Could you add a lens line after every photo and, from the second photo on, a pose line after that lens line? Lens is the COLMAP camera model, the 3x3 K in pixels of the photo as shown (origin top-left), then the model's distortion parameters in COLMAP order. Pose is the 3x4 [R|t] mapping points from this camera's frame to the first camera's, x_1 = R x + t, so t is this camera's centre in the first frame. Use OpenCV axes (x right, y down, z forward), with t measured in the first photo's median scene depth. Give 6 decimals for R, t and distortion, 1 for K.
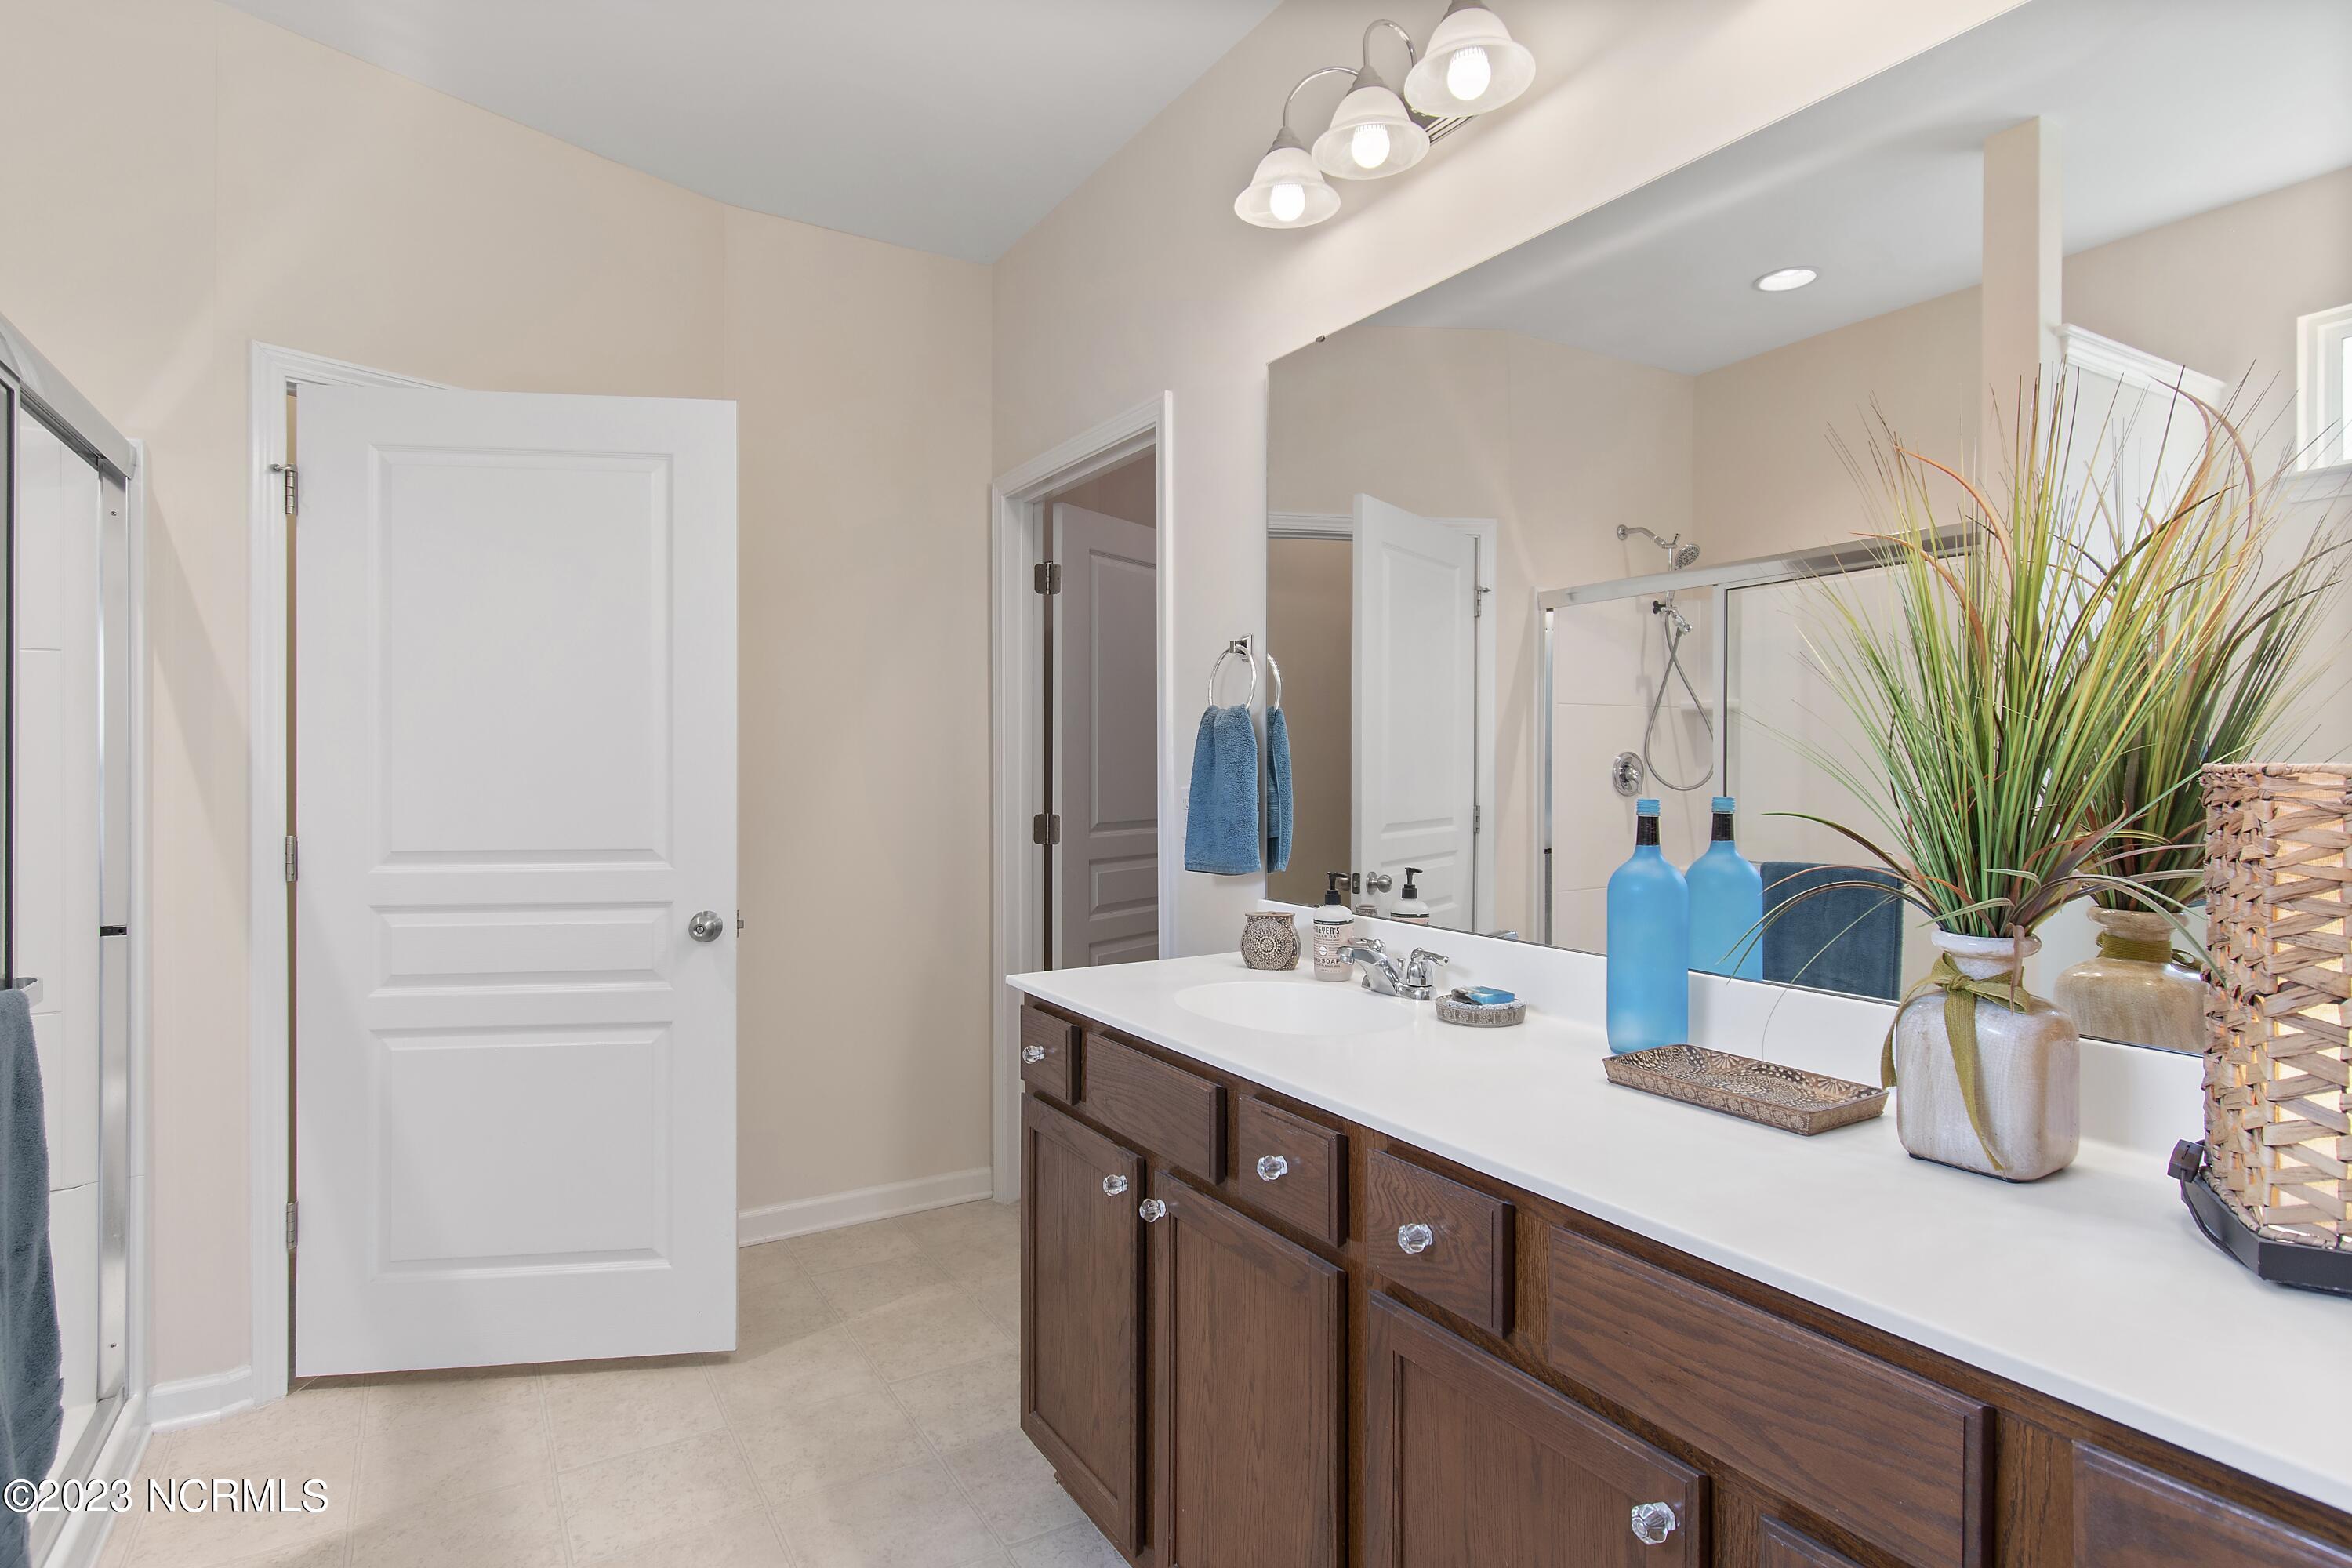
lens RADIAL K [[1230.0, 0, 1175.9], [0, 1230.0, 776.0], [0, 0, 1]] dist [0.004547, 0.000307]
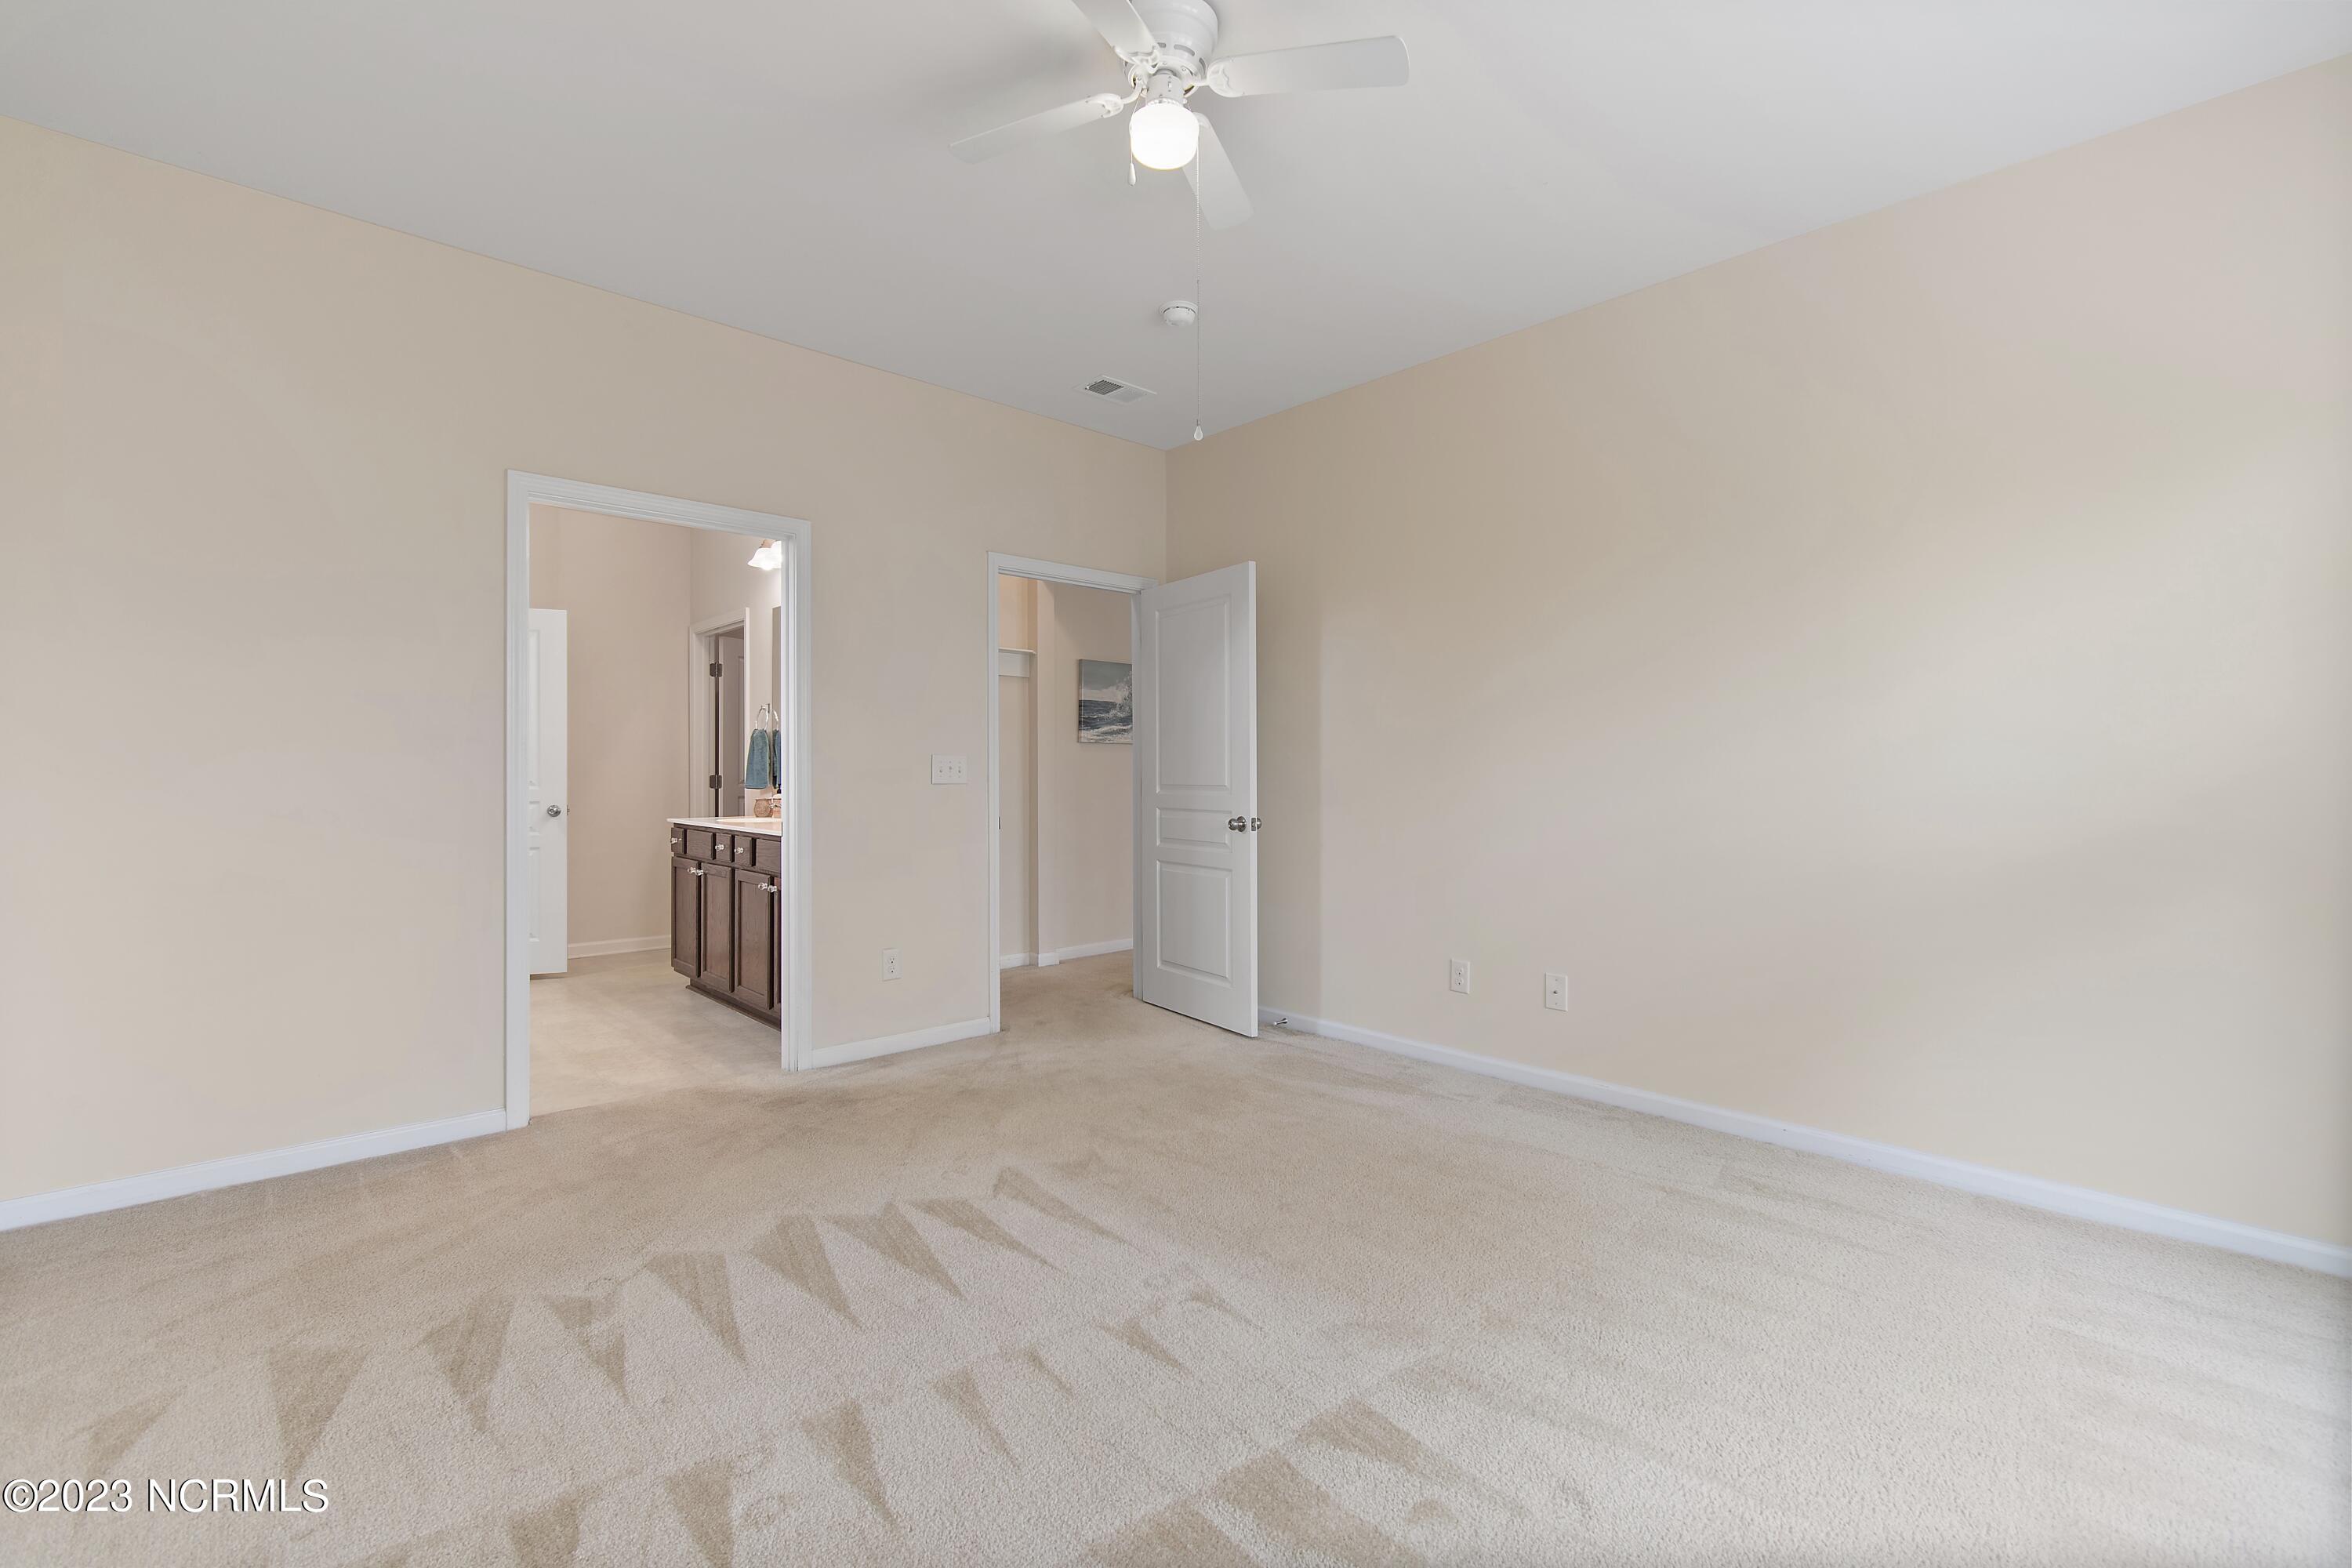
lens RADIAL K [[1043.3, 0, 1183.5], [0, 1043.3, 801.4], [0, 0, 1]] dist [-0.001986, -0.000466]
pose [[0.979384, 0.002654, 0.201992, 0.466380], [-0.005694, 0.999879, 0.014471, 0.063242], [-0.201929, -0.015323, 0.979280, -1.397517]]
